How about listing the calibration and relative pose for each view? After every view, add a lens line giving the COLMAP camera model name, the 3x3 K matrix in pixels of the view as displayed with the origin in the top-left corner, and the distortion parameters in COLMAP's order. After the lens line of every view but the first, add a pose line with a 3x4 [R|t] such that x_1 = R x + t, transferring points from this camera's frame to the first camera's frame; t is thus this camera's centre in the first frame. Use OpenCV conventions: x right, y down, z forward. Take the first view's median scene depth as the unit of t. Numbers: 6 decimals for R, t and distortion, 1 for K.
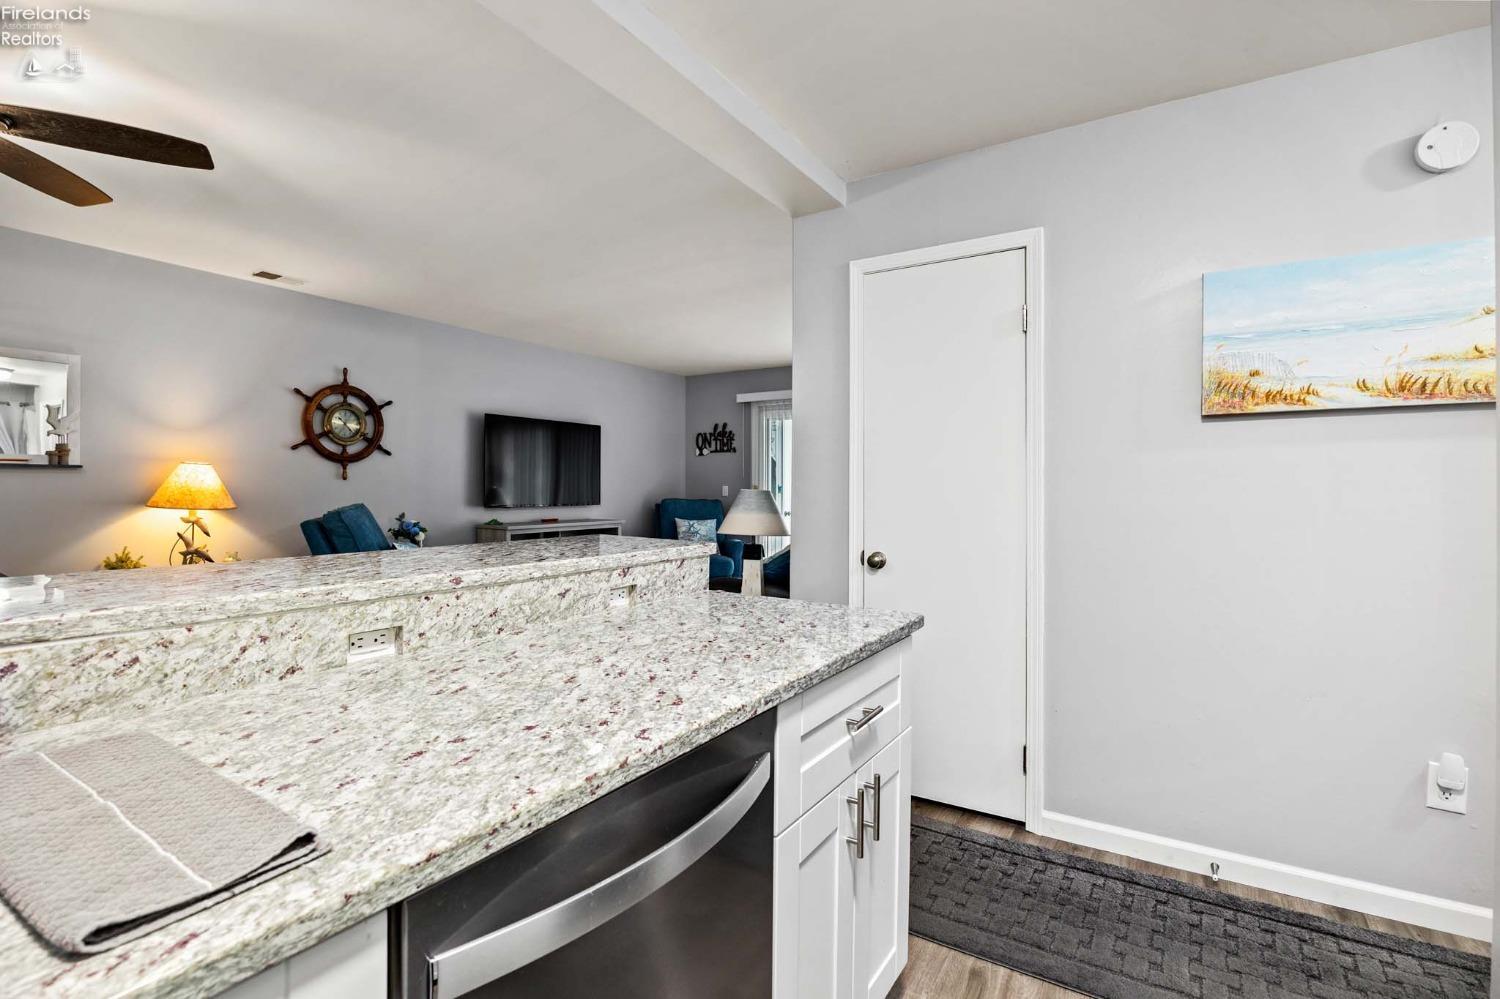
lens RADIAL K [[700.6, 0, 750.9], [0, 700.6, 493.4], [0, 0, 1]] dist [-0.019484, 0.001243]
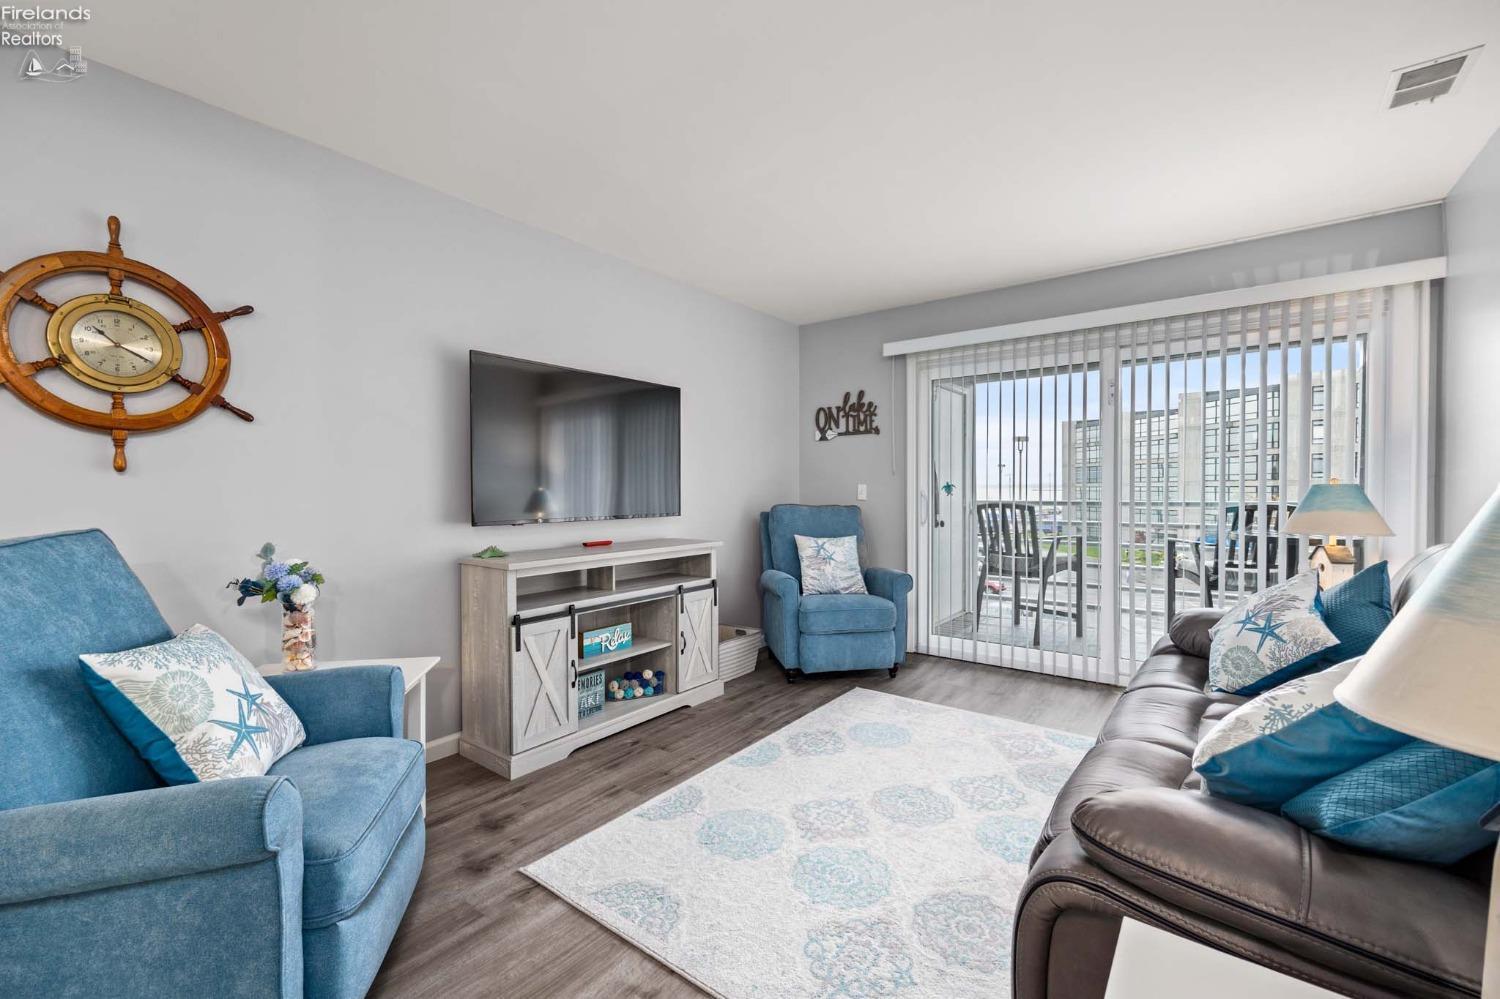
lens RADIAL K [[607.3, 0, 744.8], [0, 607.3, 513.4], [0, 0, 1]] dist [-0.007858, 0.000674]
pose [[0.995006, -0.006905, -0.099573, -0.180245], [0.009655, 0.999584, 0.027167, 0.000306], [0.099344, -0.027992, 0.994659, 0.801037]]
